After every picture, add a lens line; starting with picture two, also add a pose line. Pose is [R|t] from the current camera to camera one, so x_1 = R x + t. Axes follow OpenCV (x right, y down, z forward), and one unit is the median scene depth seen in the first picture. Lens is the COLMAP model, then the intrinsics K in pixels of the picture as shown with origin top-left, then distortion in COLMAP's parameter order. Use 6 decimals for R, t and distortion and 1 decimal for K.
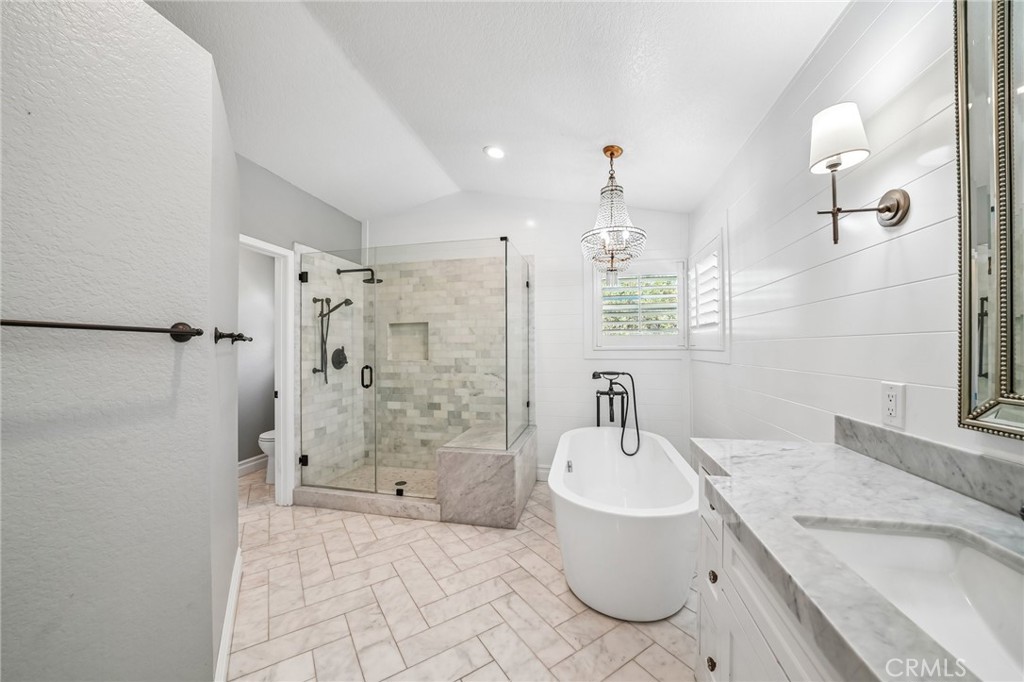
lens RADIAL K [[362.4, 0, 507.4], [0, 362.4, 347.4], [0, 0, 1]] dist [-0.014775, -0.000006]
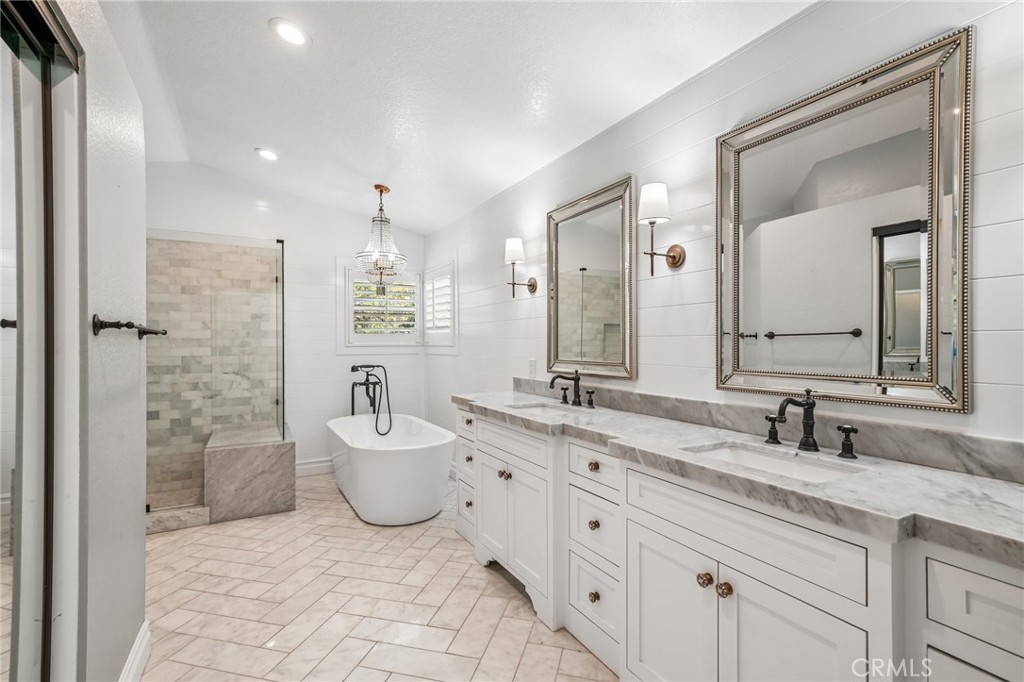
lens RADIAL K [[471.9, 0, 512.0], [0, 471.9, 341.0], [0, 0, 1]] dist [-0.000092, -0.000033]
pose [[0.736741, 0.004734, 0.676158, -0.398042], [-0.000633, 0.999980, -0.006311, 0.000066], [-0.676174, 0.004221, 0.736730, -0.428706]]
